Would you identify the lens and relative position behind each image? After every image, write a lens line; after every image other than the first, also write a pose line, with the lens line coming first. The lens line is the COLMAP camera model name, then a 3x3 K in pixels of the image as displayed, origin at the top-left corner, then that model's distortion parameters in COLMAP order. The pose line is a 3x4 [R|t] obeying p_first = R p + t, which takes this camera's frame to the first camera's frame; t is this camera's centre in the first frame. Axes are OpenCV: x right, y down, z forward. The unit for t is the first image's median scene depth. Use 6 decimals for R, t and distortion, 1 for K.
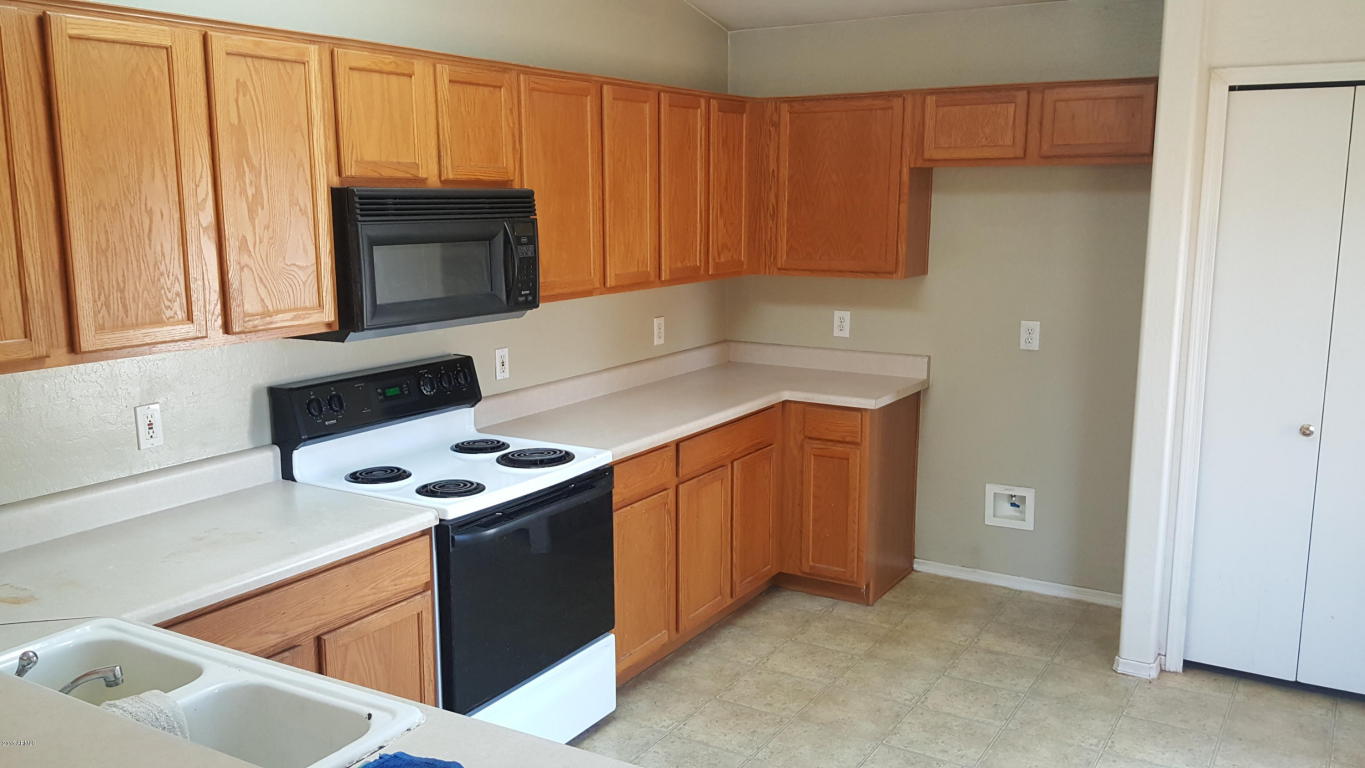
lens RADIAL K [[1072.7, 0, 675.9], [0, 1072.7, 377.4], [0, 0, 1]] dist [-0.047353, -0.010153]
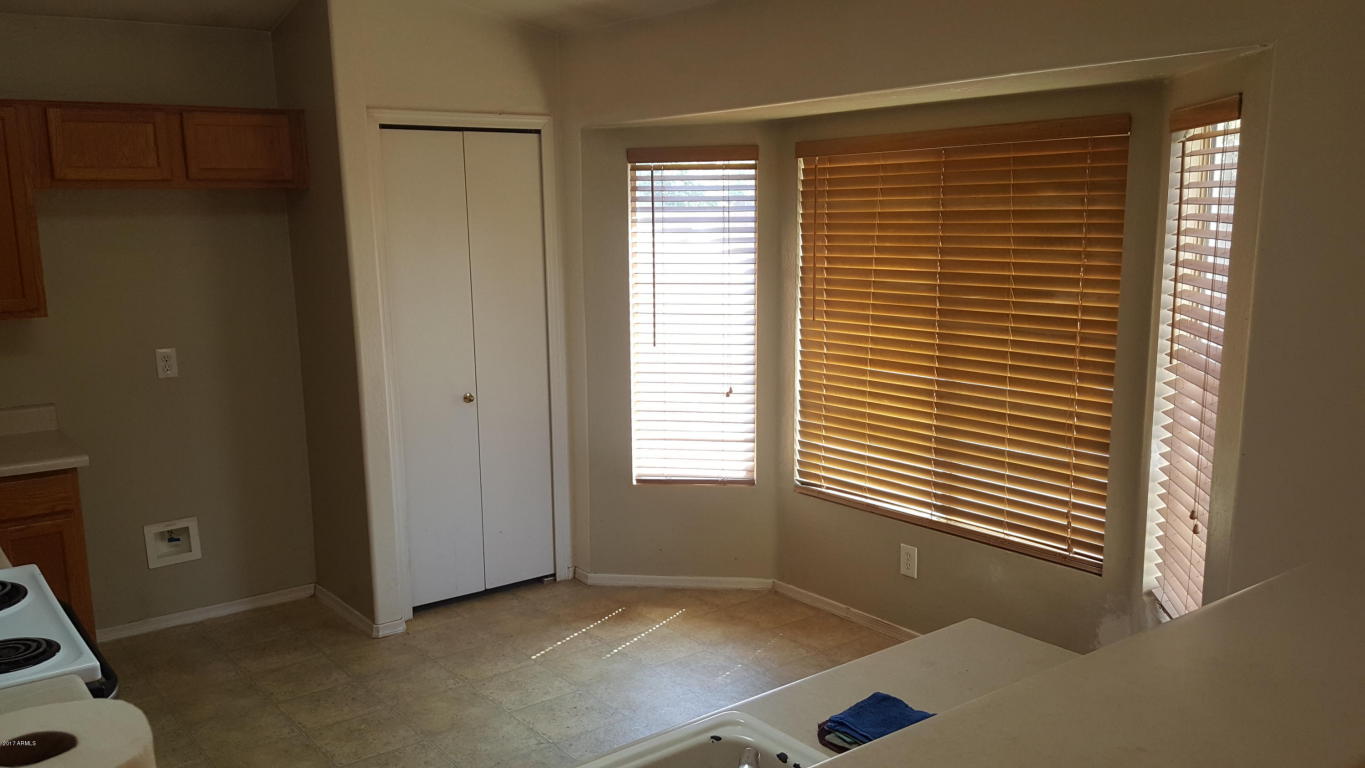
lens RADIAL K [[1072.7, 0, 678.6], [0, 1072.7, 392.0], [0, 0, 1]] dist [-0.047353, -0.010153]
pose [[0.329106, -0.152677, 0.931868, -0.510739], [0.162019, 0.981338, 0.103563, -0.046209], [-0.930290, 0.116897, 0.347701, 0.285167]]
